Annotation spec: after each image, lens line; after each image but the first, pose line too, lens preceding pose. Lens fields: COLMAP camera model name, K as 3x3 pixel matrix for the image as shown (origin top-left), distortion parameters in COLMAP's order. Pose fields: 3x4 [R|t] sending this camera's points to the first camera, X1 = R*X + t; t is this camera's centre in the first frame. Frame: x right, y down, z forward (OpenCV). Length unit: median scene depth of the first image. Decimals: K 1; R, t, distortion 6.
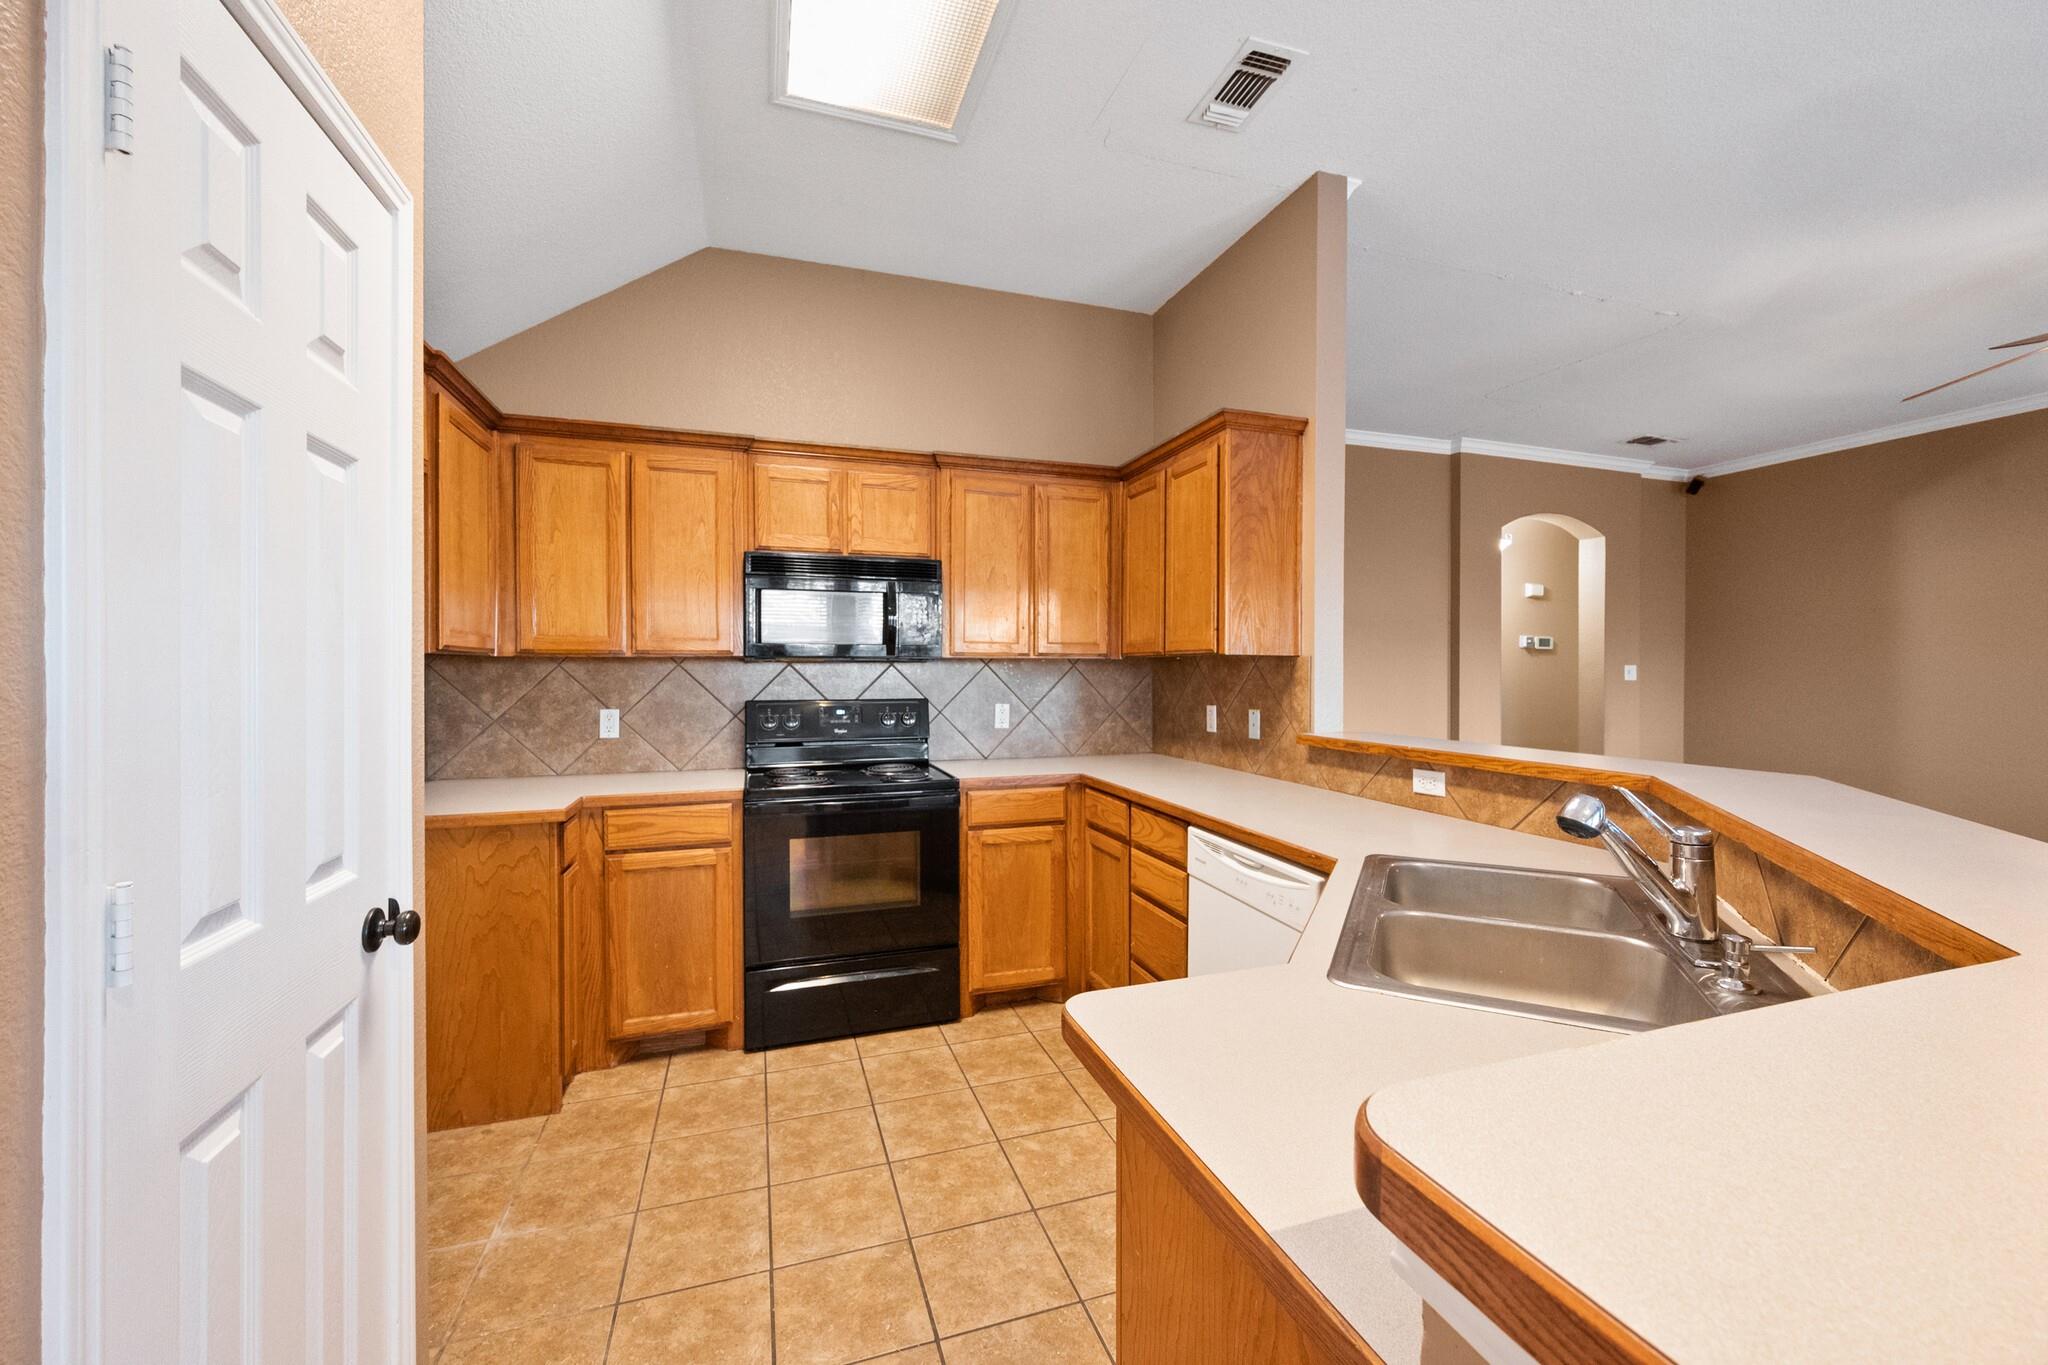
lens RADIAL K [[814.8, 0, 1029.4], [0, 814.8, 670.1], [0, 0, 1]] dist [-0.000235, -0.000043]
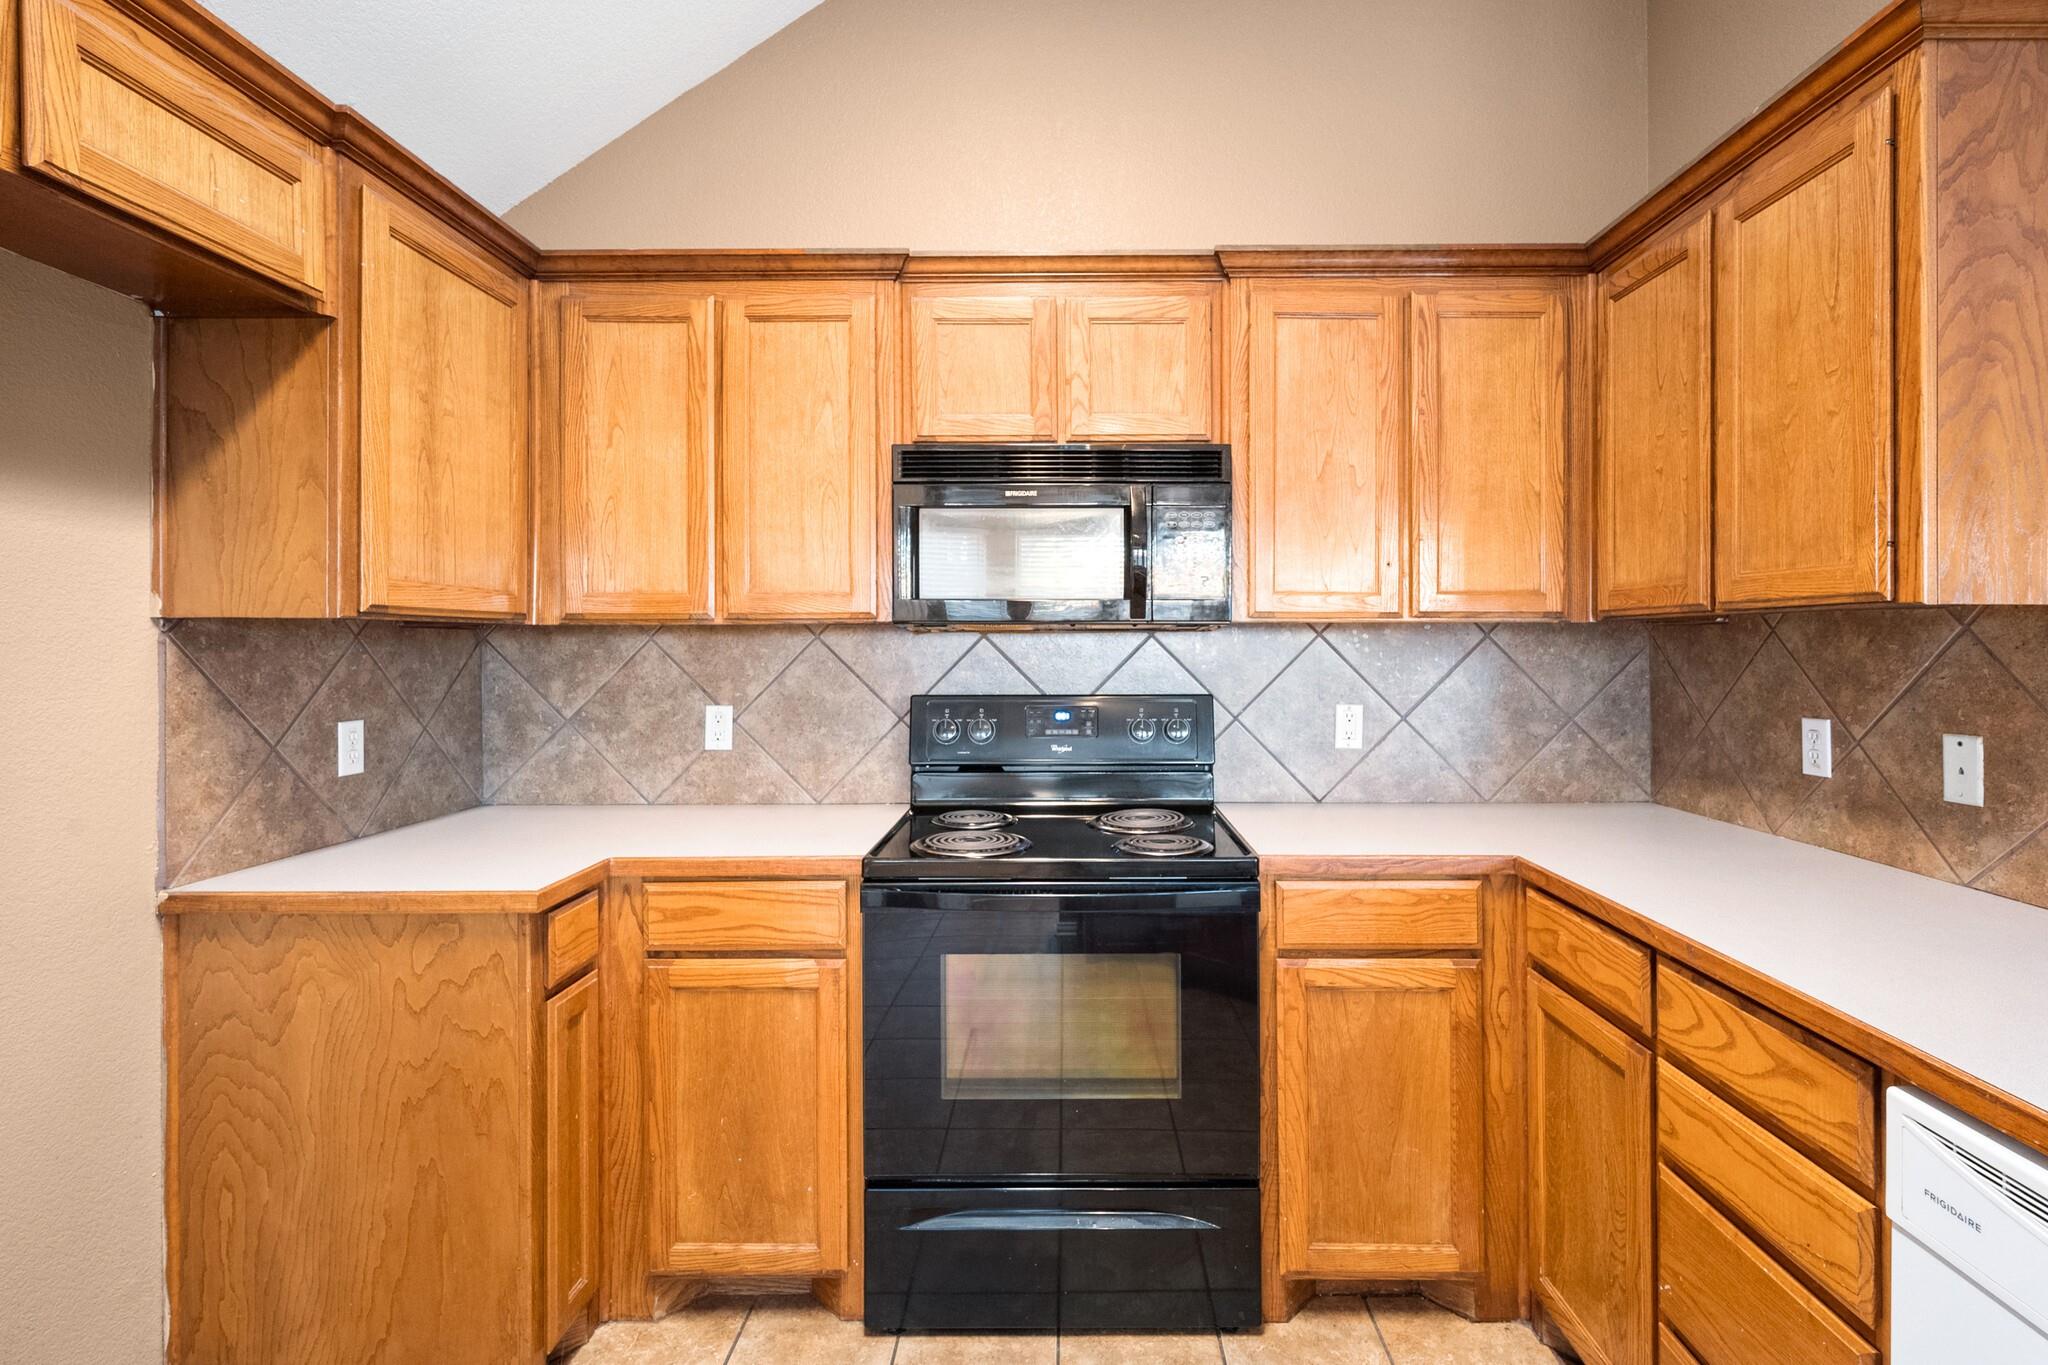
lens RADIAL K [[974.7, 0, 1056.3], [0, 974.7, 641.8], [0, 0, 1]] dist [0.003096, 0.000565]
pose [[0.944726, -0.003244, -0.327846, -0.004597], [0.002293, 0.999992, -0.003286, 0.000068], [0.327854, 0.002353, 0.944725, 0.366035]]
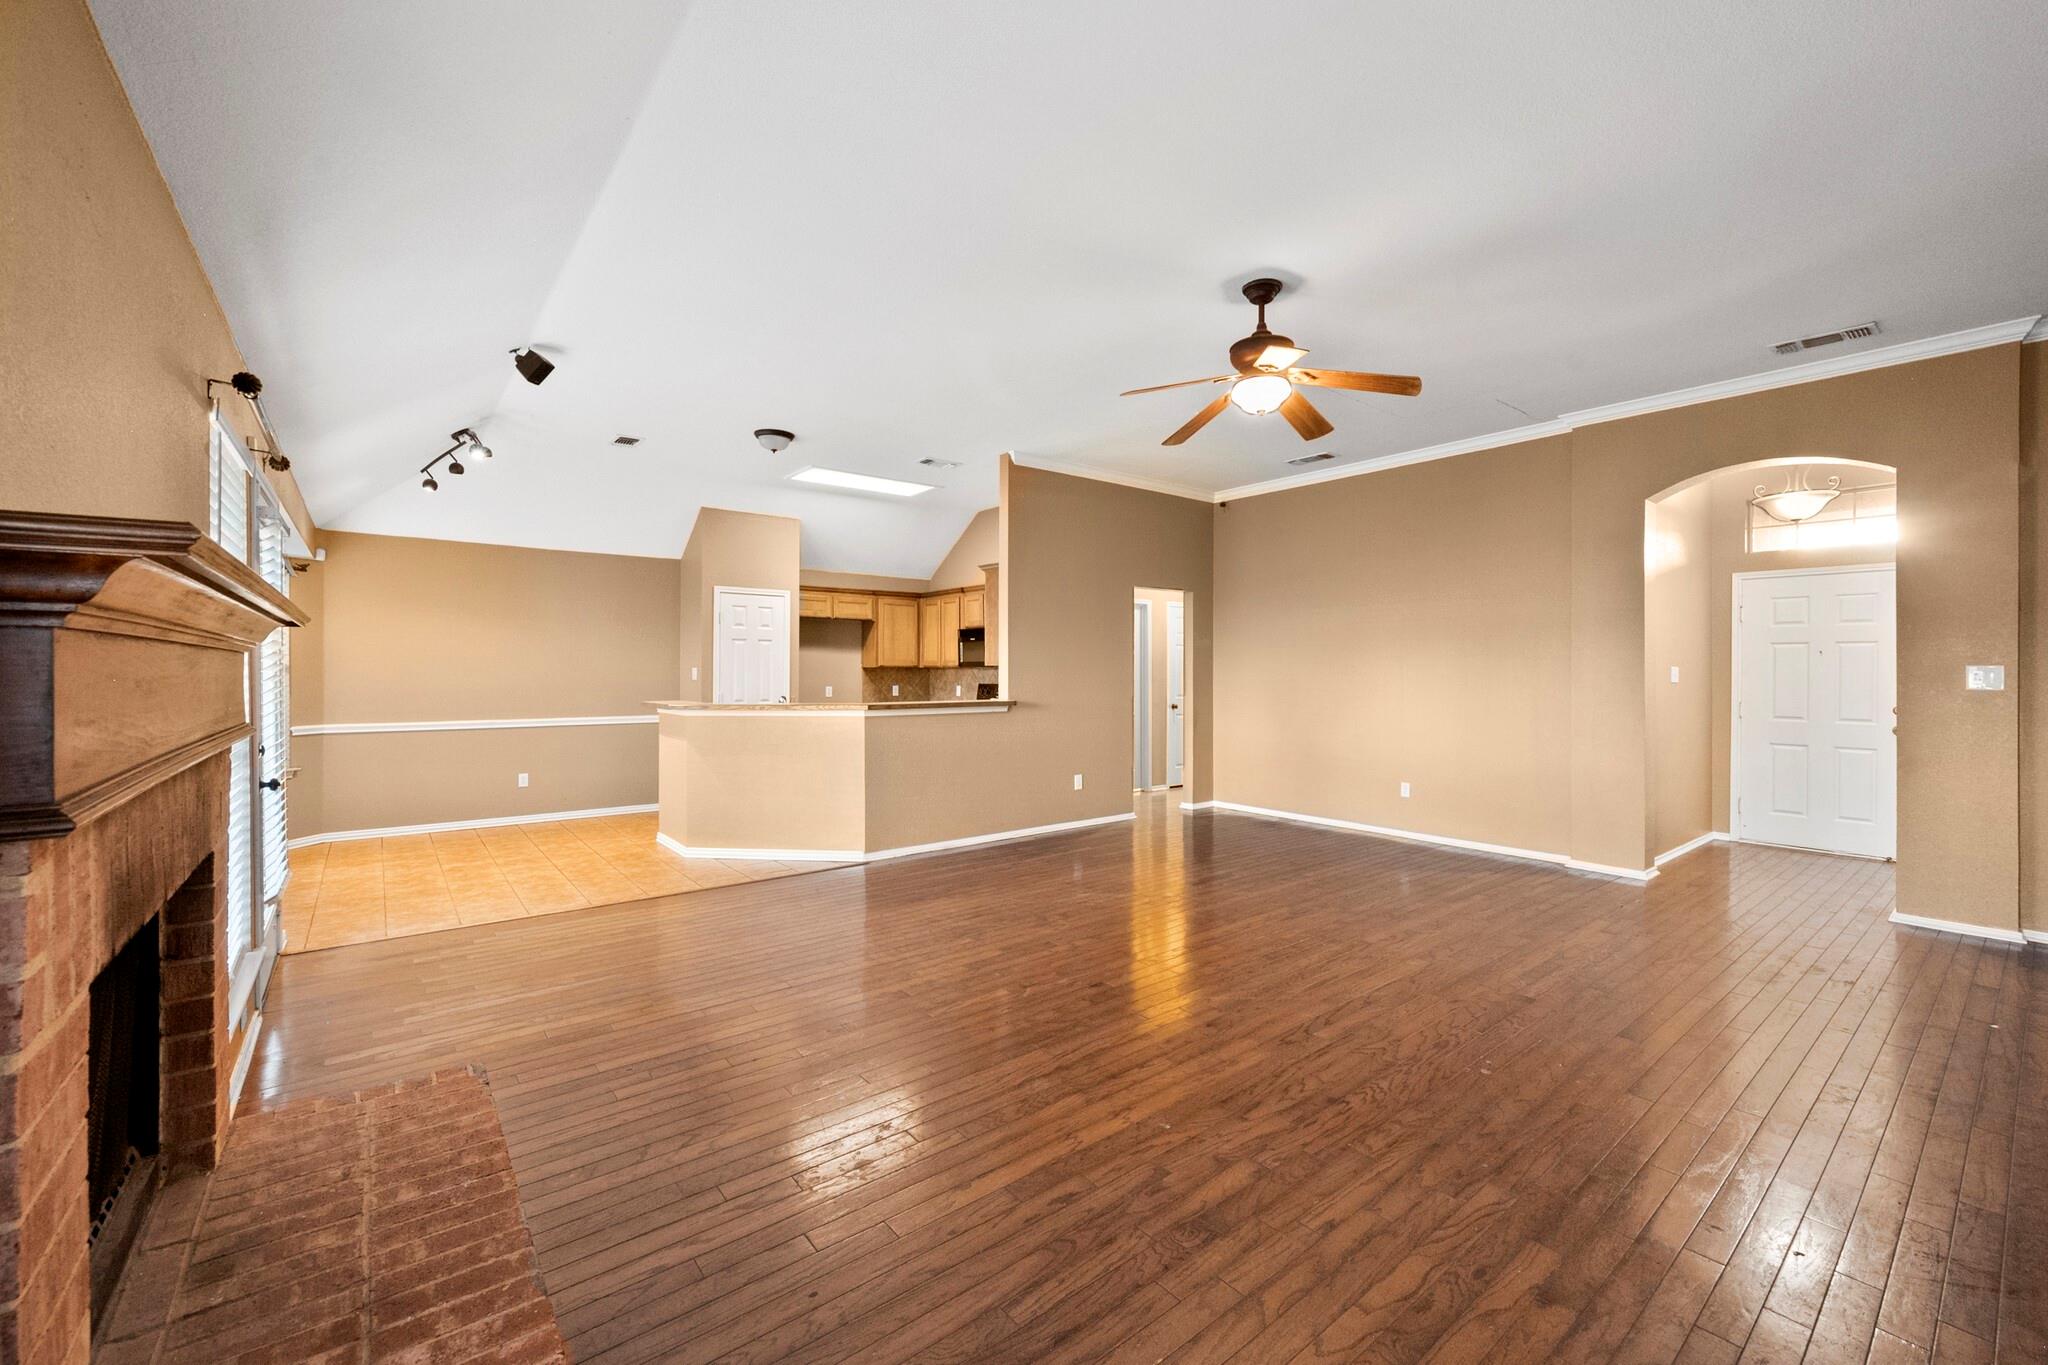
lens RADIAL K [[814.8, 0, 1029.4], [0, 814.8, 670.1], [0, 0, 1]] dist [-0.000235, -0.000043]
pose [[0.340174, -0.001010, -0.940362, 2.328246], [-0.002590, 0.999995, -0.002011, -0.001664], [0.940359, 0.003119, 0.340170, 0.279355]]
